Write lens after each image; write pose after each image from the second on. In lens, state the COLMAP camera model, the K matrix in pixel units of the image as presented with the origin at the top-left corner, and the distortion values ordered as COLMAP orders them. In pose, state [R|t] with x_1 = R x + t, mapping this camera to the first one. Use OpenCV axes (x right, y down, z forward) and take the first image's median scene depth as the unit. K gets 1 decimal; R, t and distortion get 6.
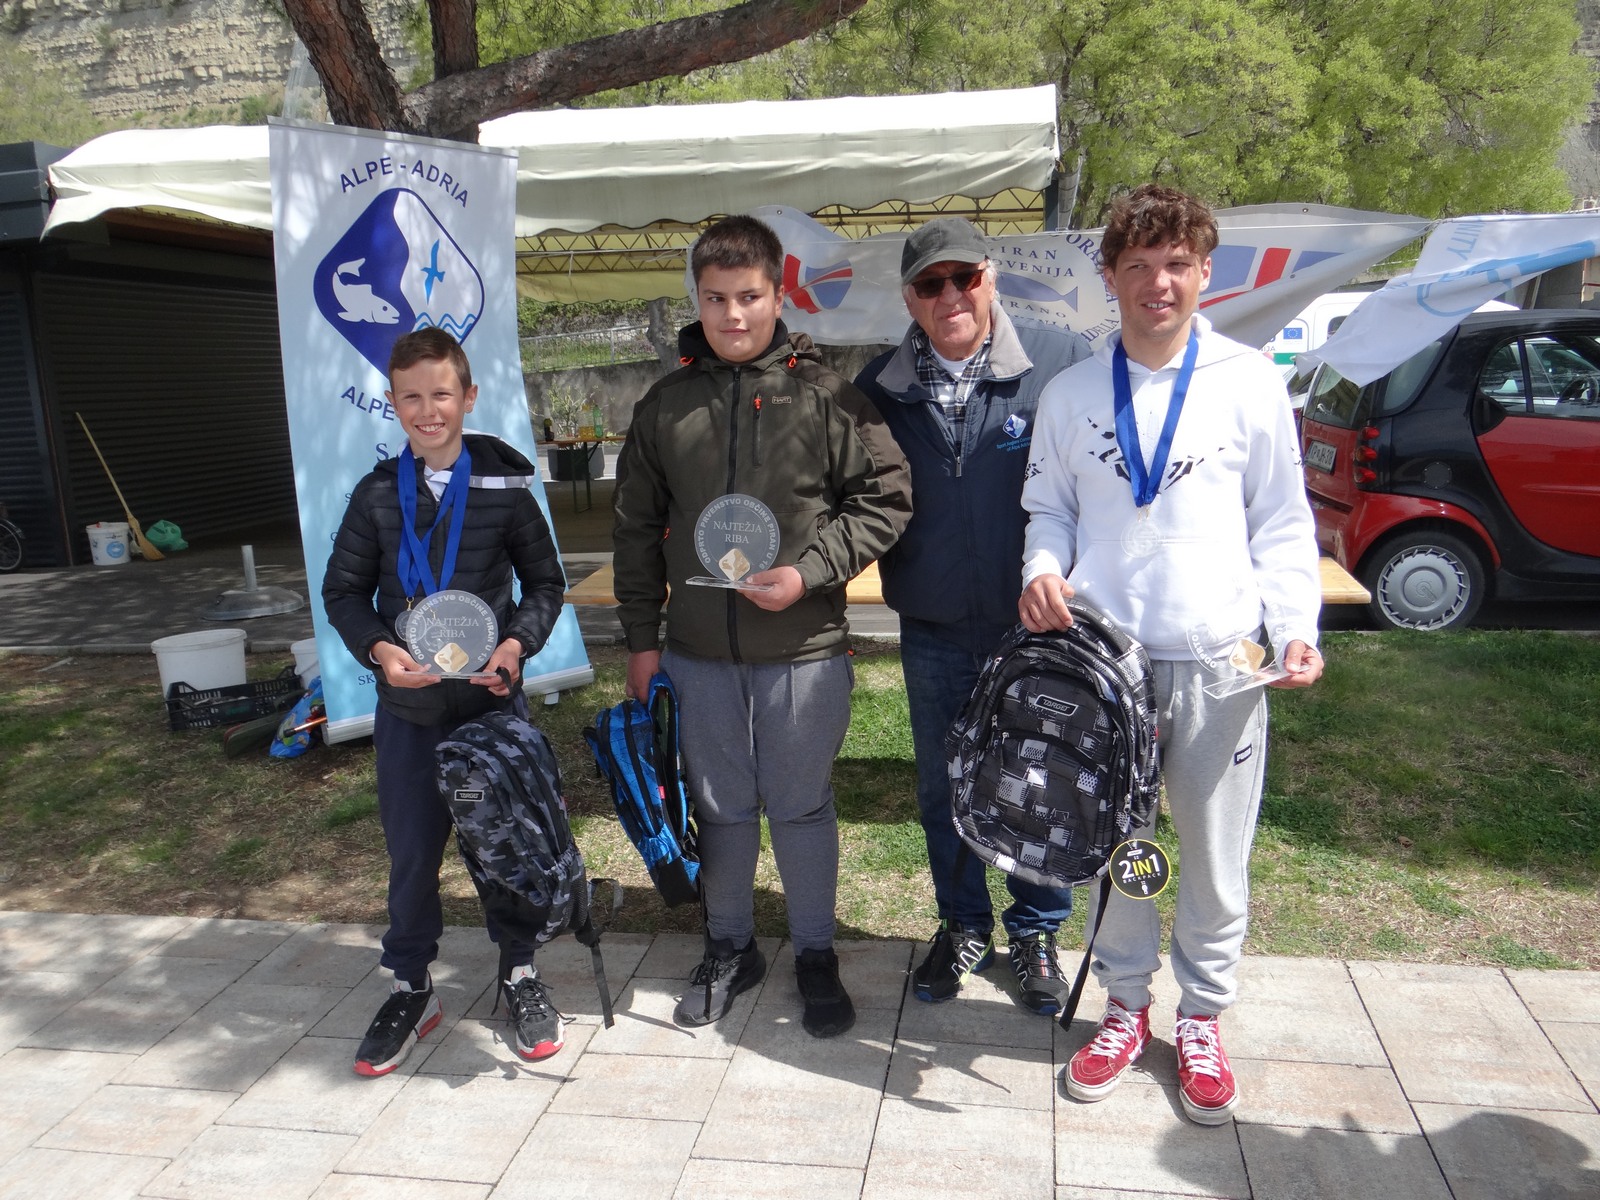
lens RADIAL K [[1272.7, 0, 794.1], [0, 1272.7, 593.4], [0, 0, 1]] dist [-0.006614, 0.008232]
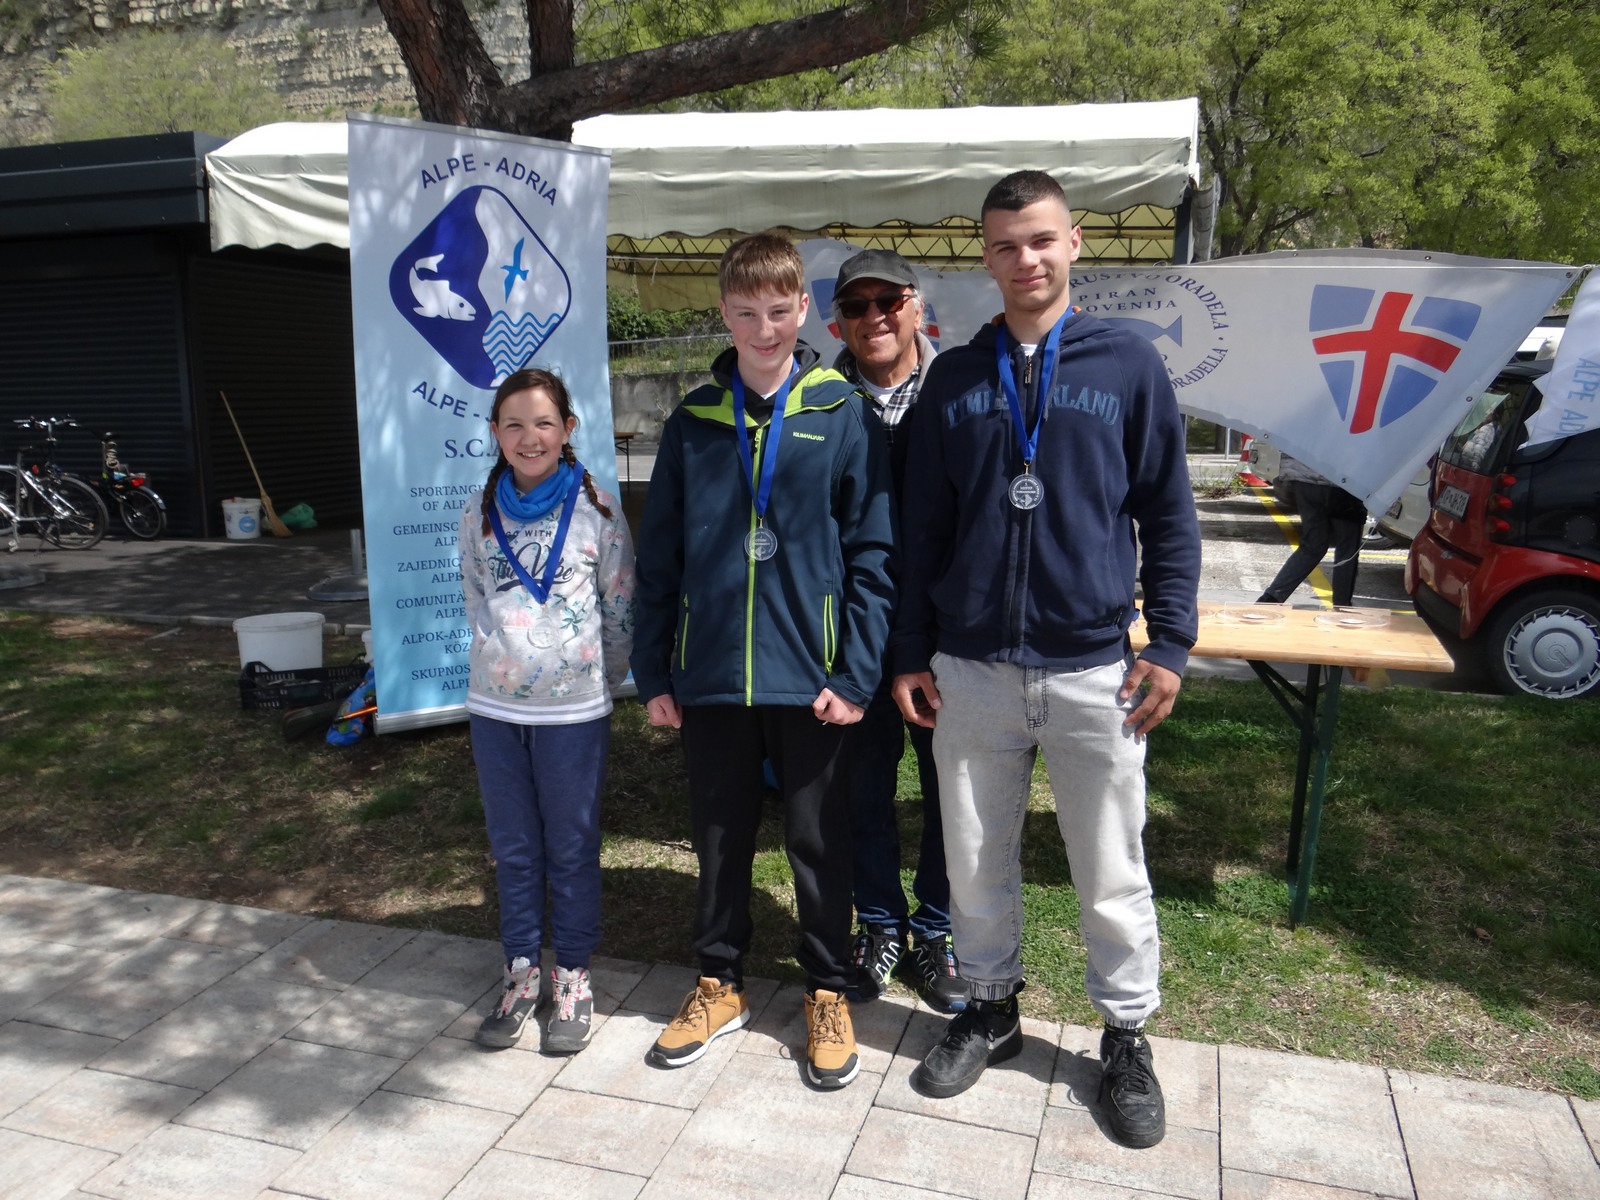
lens RADIAL K [[1270.6, 0, 795.5], [0, 1270.6, 591.0], [0, 0, 1]] dist [-0.001834, 0.003624]
pose [[0.992287, 0.063236, -0.106623, 0.046081], [-0.063979, 0.997945, -0.003559, -0.009837], [0.106179, 0.010353, 0.994293, 0.028105]]
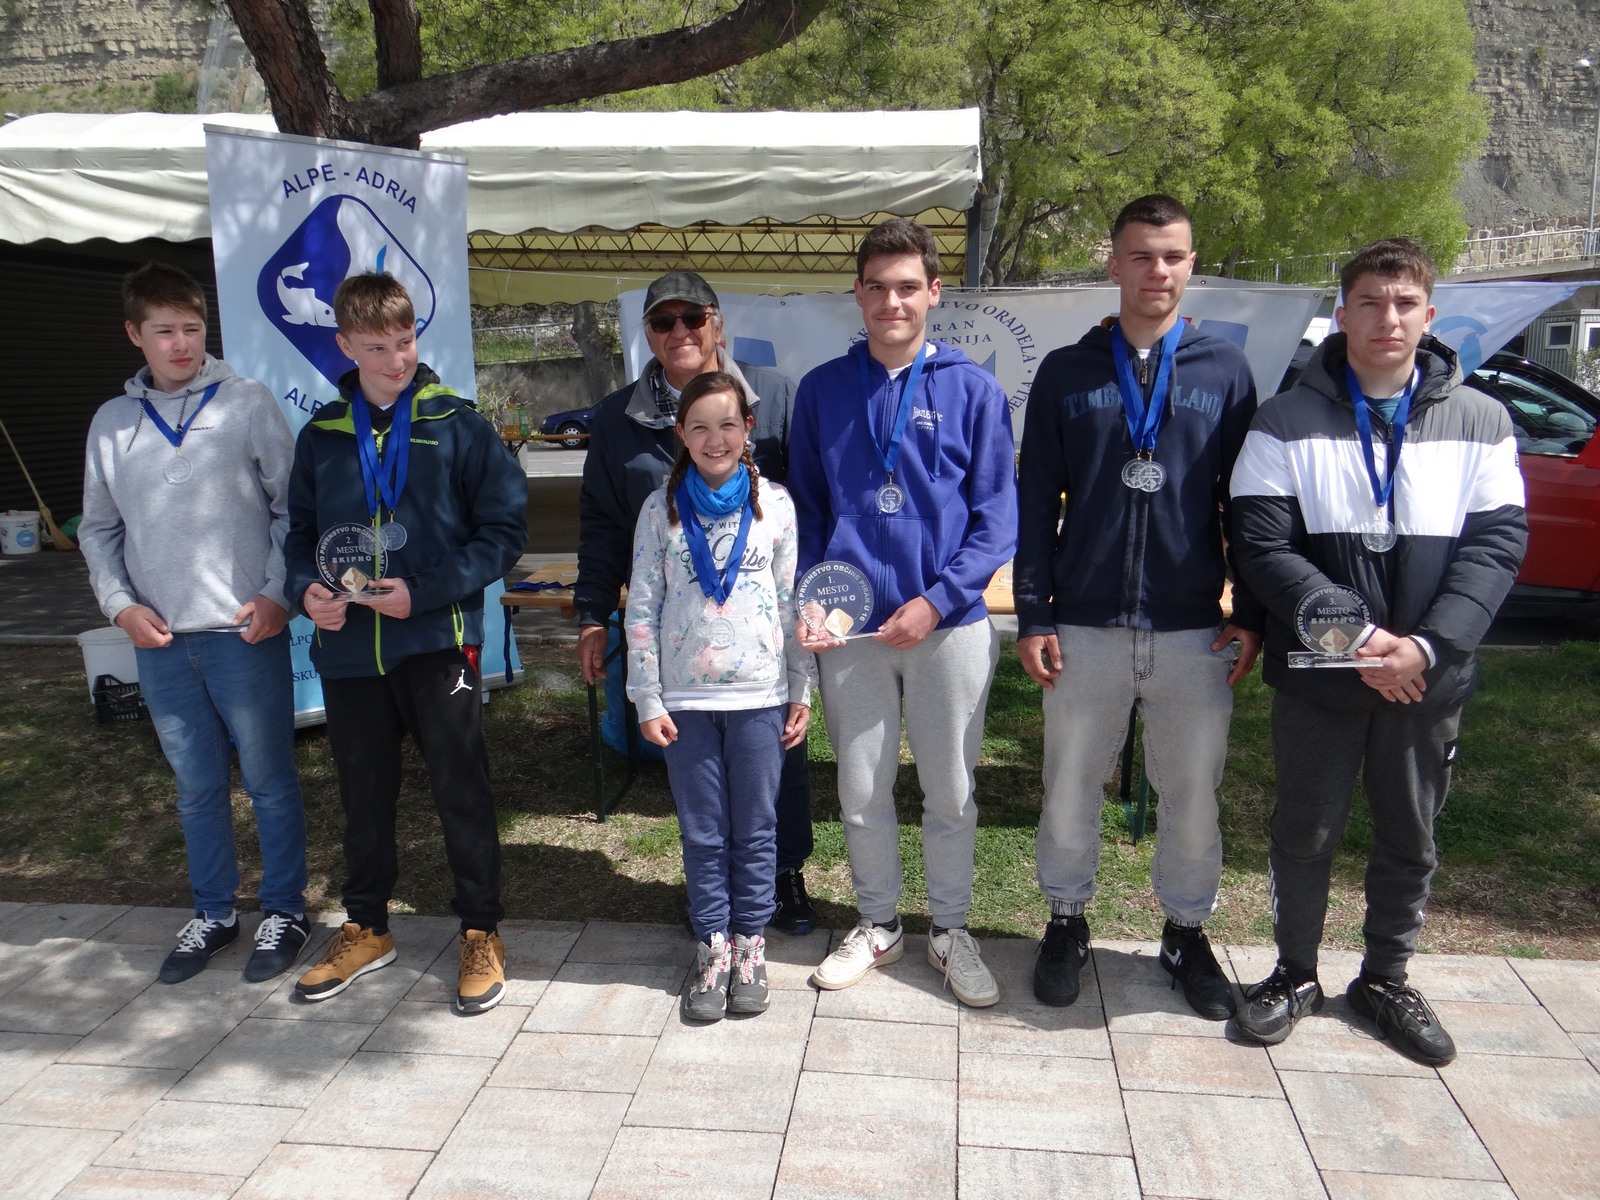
lens RADIAL K [[1272.7, 0, 794.1], [0, 1272.7, 593.4], [0, 0, 1]] dist [-0.006614, 0.008232]
pose [[0.997820, 0.018137, 0.063448, -0.005204], [-0.018074, 0.999835, -0.001570, -0.002614], [-0.063466, 0.000420, 0.997984, -0.032674]]
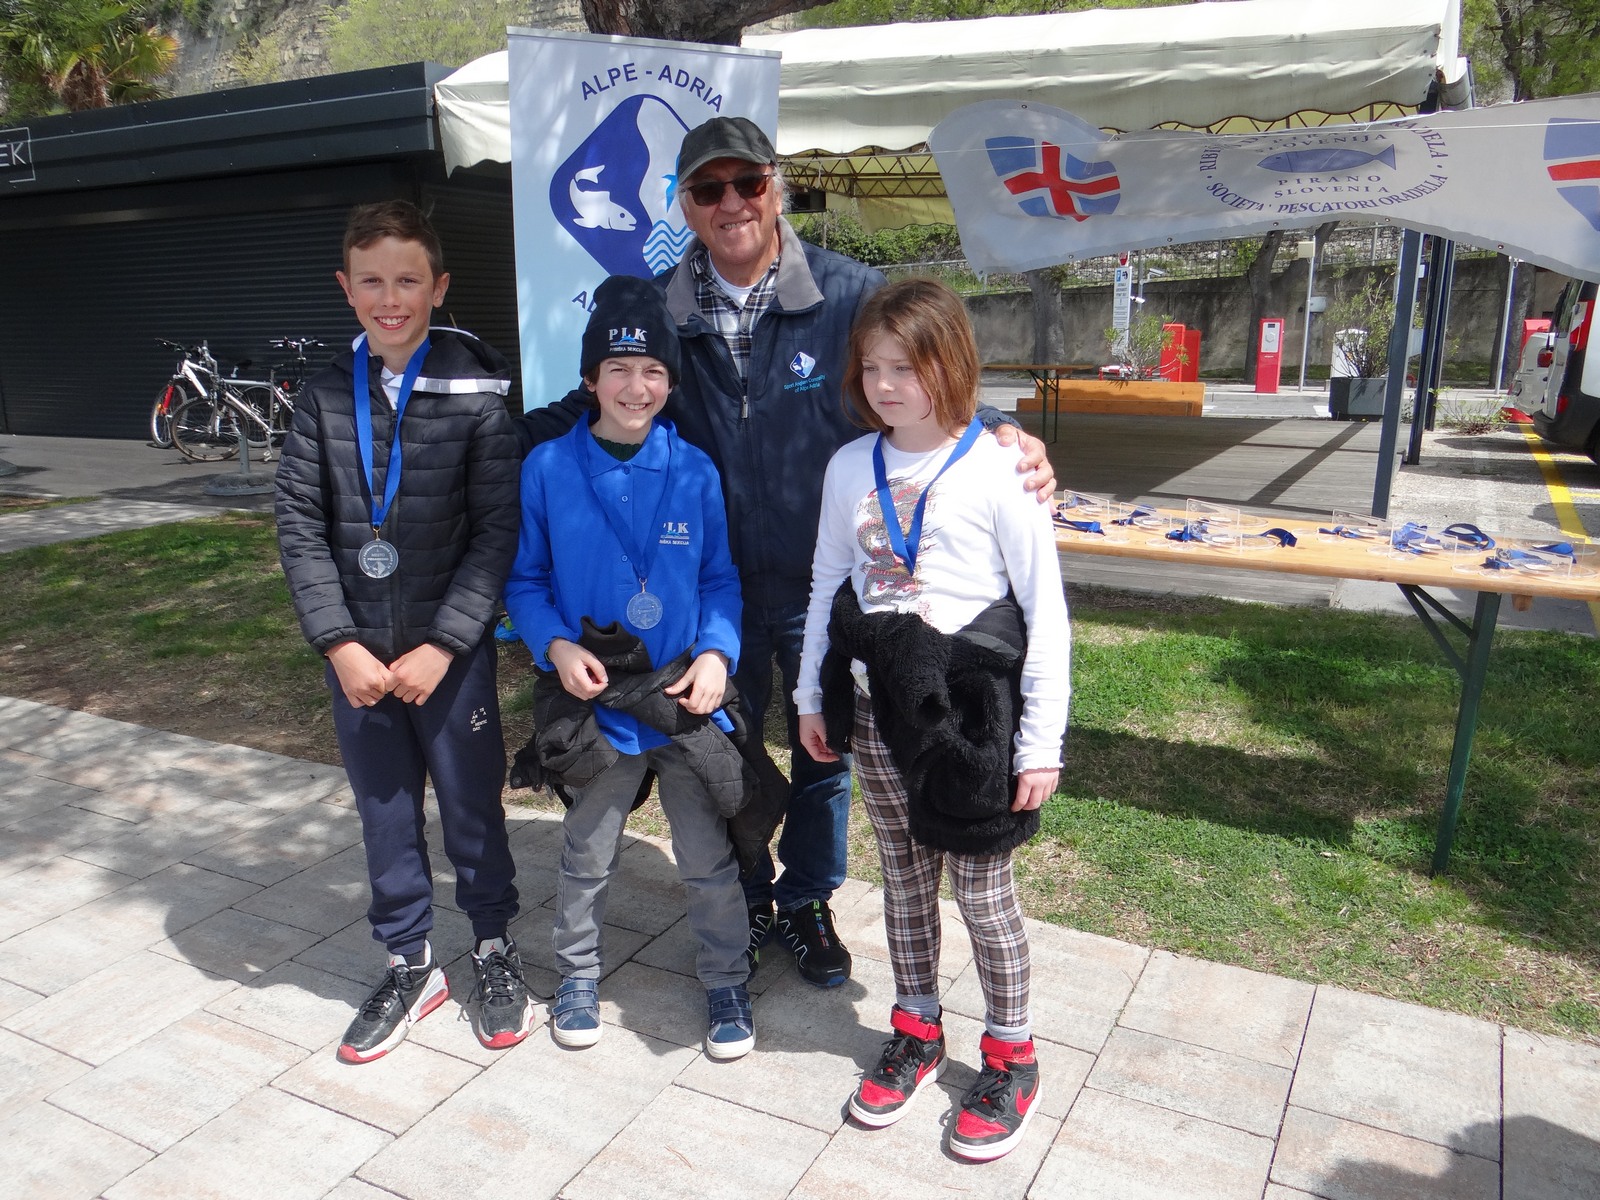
lens RADIAL K [[1270.8, 0, 792.5], [0, 1270.8, 597.2], [0, 0, 1]] dist [0.000617, 0.007924]
pose [[0.953947, 0.108119, -0.279813, 0.096824], [-0.092794, 0.993396, 0.067487, -0.001442], [0.285261, -0.038414, 0.957680, 0.040781]]
